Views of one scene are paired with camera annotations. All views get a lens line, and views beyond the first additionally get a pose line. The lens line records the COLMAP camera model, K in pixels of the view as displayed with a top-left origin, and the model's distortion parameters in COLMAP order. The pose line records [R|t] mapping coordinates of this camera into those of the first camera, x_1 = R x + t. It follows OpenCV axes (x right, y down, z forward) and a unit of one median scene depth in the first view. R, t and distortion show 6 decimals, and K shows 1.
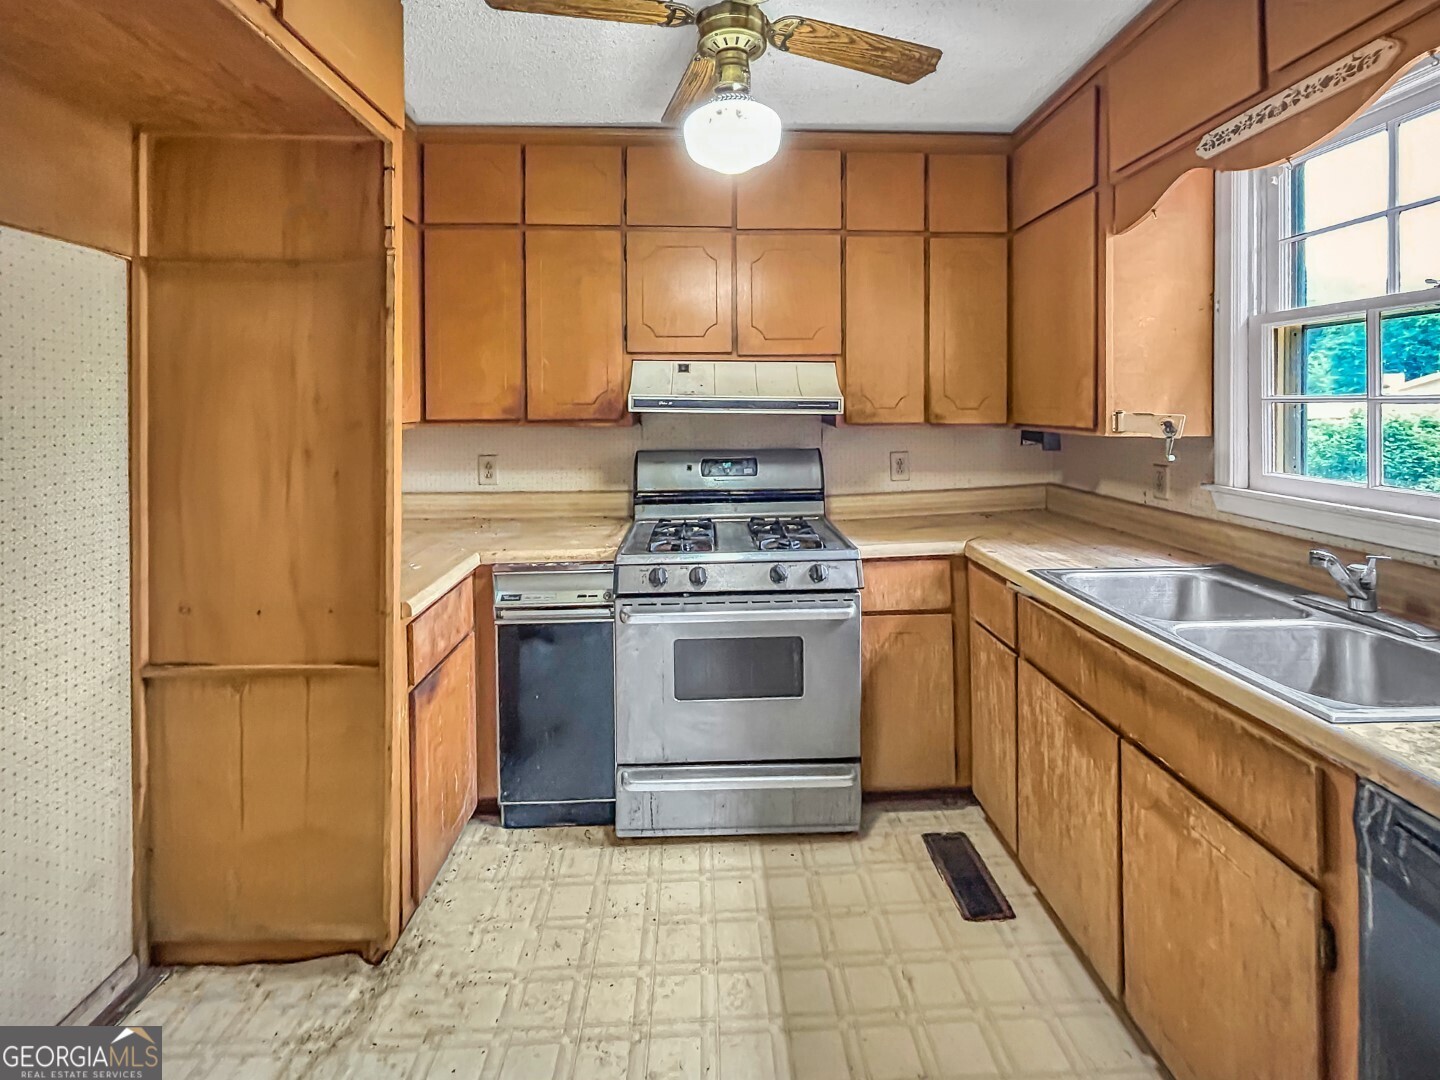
lens RADIAL K [[604.8, 0, 697.2], [0, 604.8, 488.2], [0, 0, 1]] dist [0.001704, 0.000575]
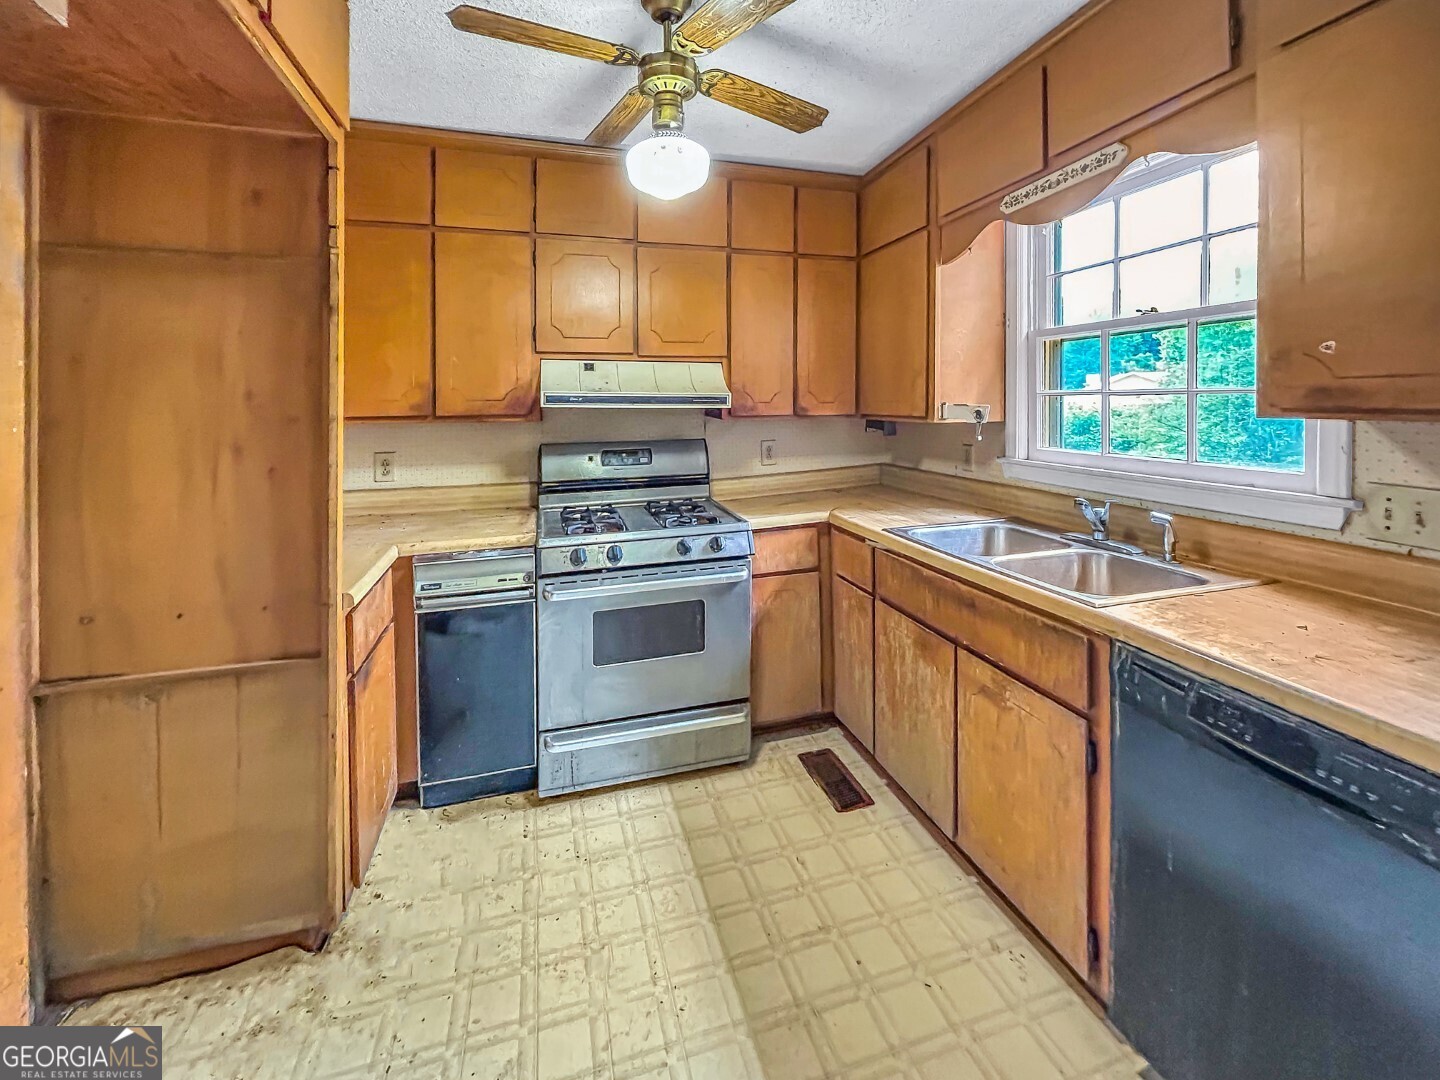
lens RADIAL K [[575.3, 0, 677.4], [0, 575.3, 504.6], [0, 0, 1]] dist [0.001866, 0.000218]
pose [[0.972925, -0.045669, 0.226565, -0.123650], [0.037284, 0.998457, 0.041154, 0.015270], [-0.228095, -0.031593, 0.973126, -0.065281]]
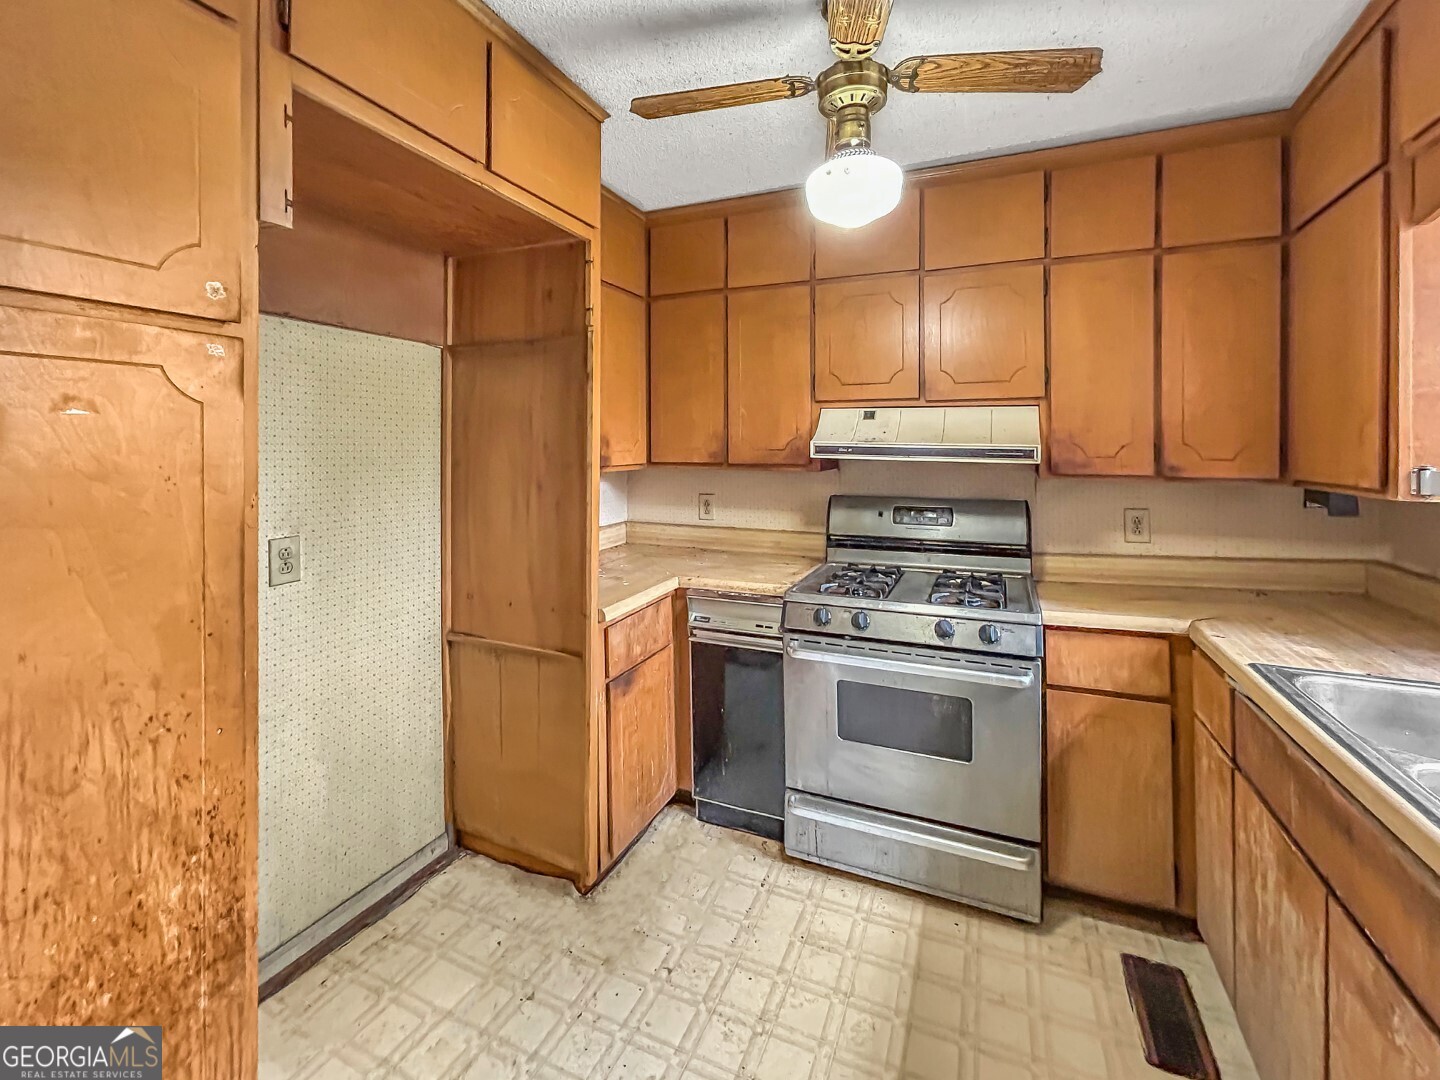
lens RADIAL K [[591.2, 0, 720.0], [0, 591.2, 540.0], [0, 0, 1]] dist [-0.001307, 0.000471]
pose [[0.908518, 0.071496, -0.411683, 0.187159], [-0.064052, 0.997438, 0.031870, -0.006506], [0.412907, -0.002586, 0.910770, -0.001192]]
